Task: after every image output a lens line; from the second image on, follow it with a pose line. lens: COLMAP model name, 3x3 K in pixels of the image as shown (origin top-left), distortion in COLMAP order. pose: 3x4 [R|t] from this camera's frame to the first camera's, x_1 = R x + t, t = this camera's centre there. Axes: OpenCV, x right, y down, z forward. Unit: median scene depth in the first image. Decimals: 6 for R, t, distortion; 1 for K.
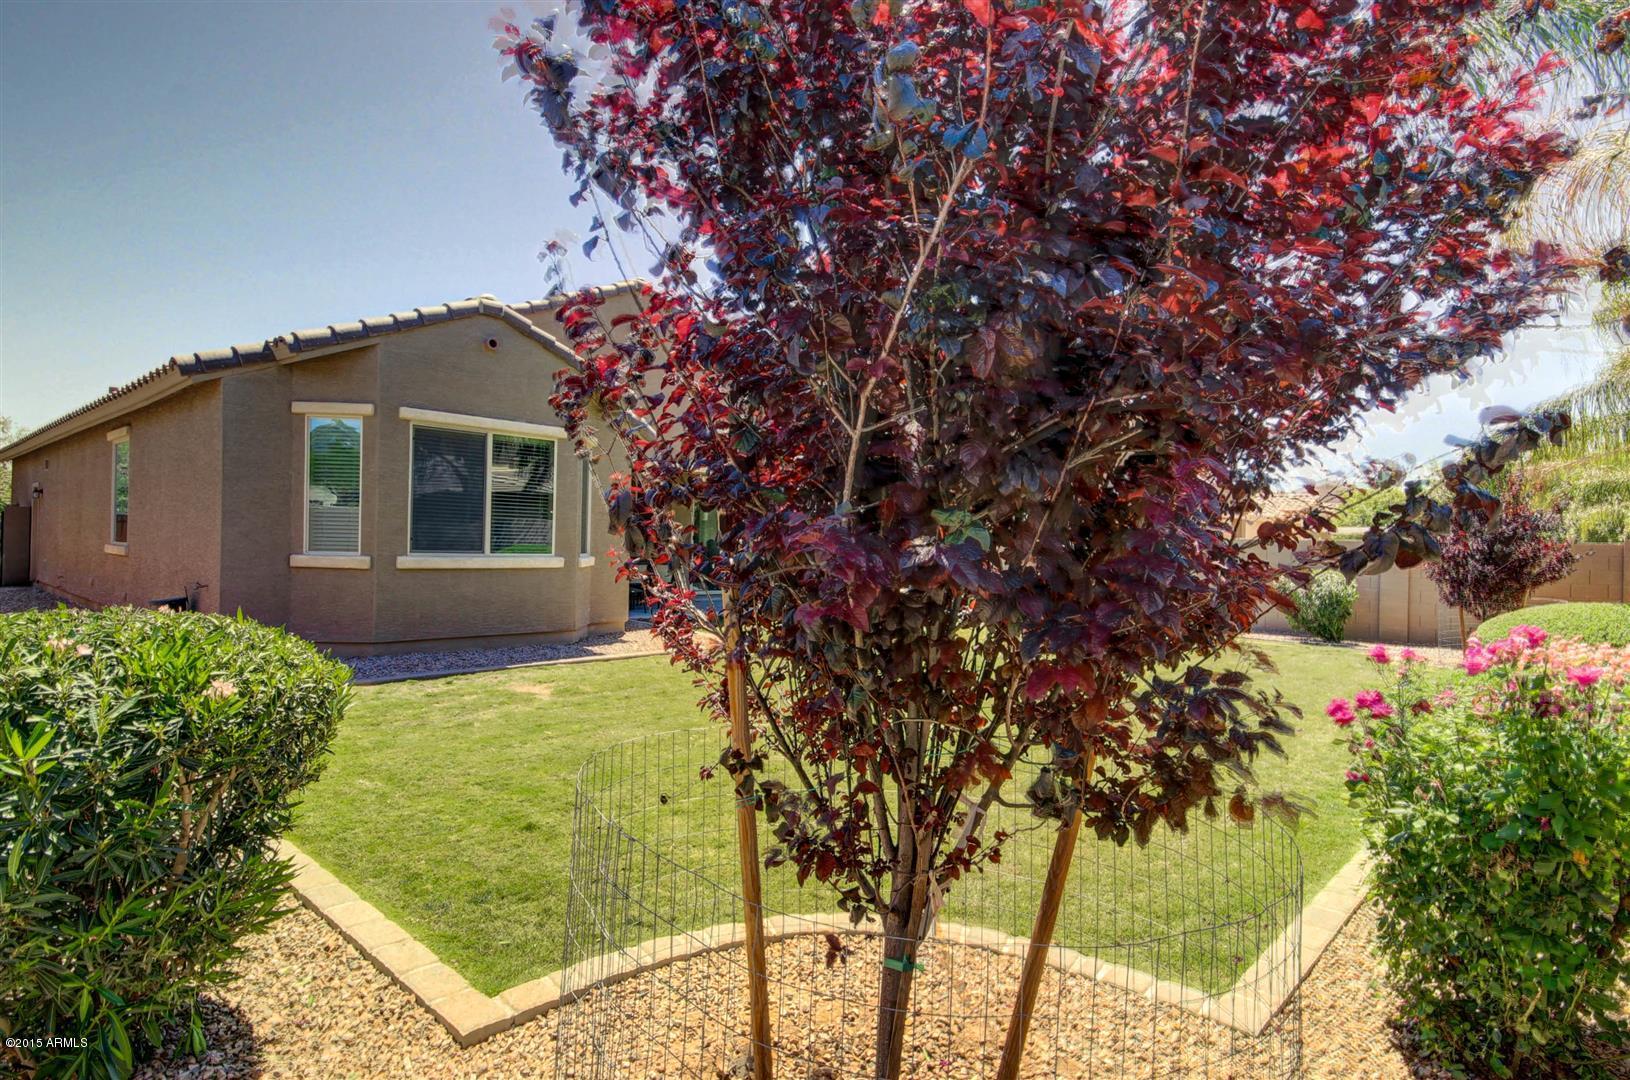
lens RADIAL K [[811.6, 0, 811.2], [0, 811.6, 539.8], [0, 0, 1]] dist [0.038661, 0.001786]
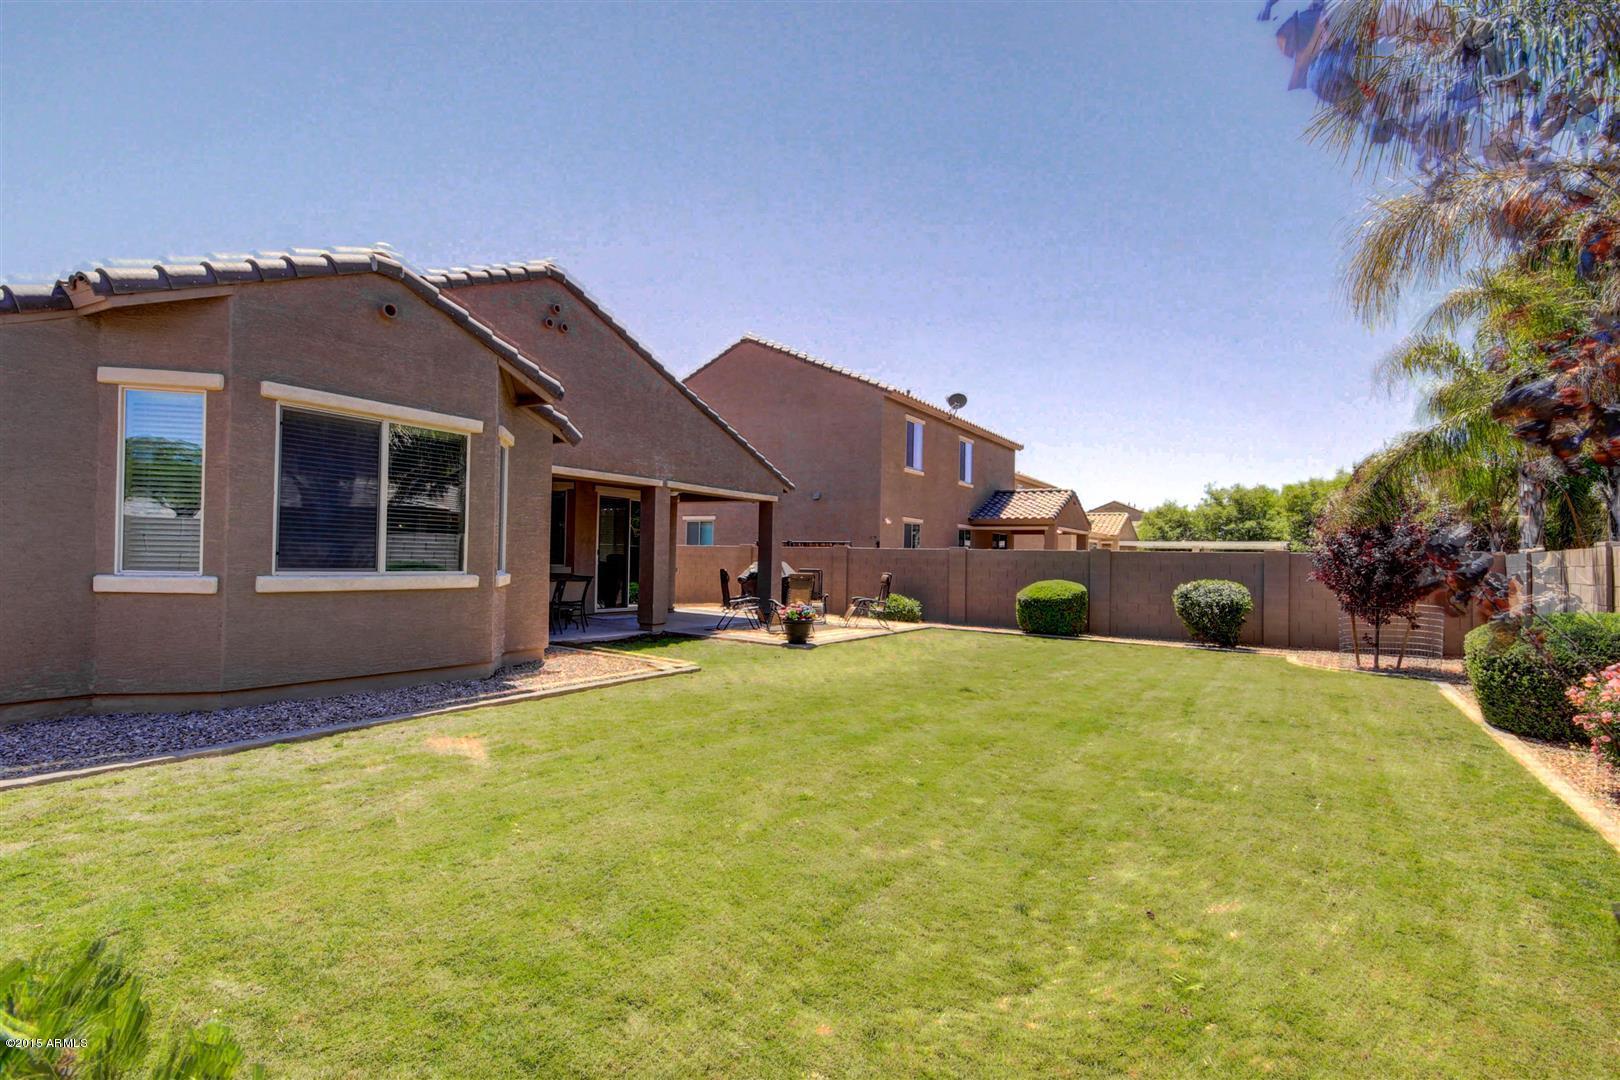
lens RADIAL K [[744.6, 0, 820.8], [0, 744.6, 546.2], [0, 0, 1]] dist [0.013458, -0.001011]
pose [[0.981277, -0.003977, 0.192560, -0.126038], [0.006083, 0.999928, -0.010350, 0.002473], [-0.192505, 0.011328, 0.981231, 0.216080]]
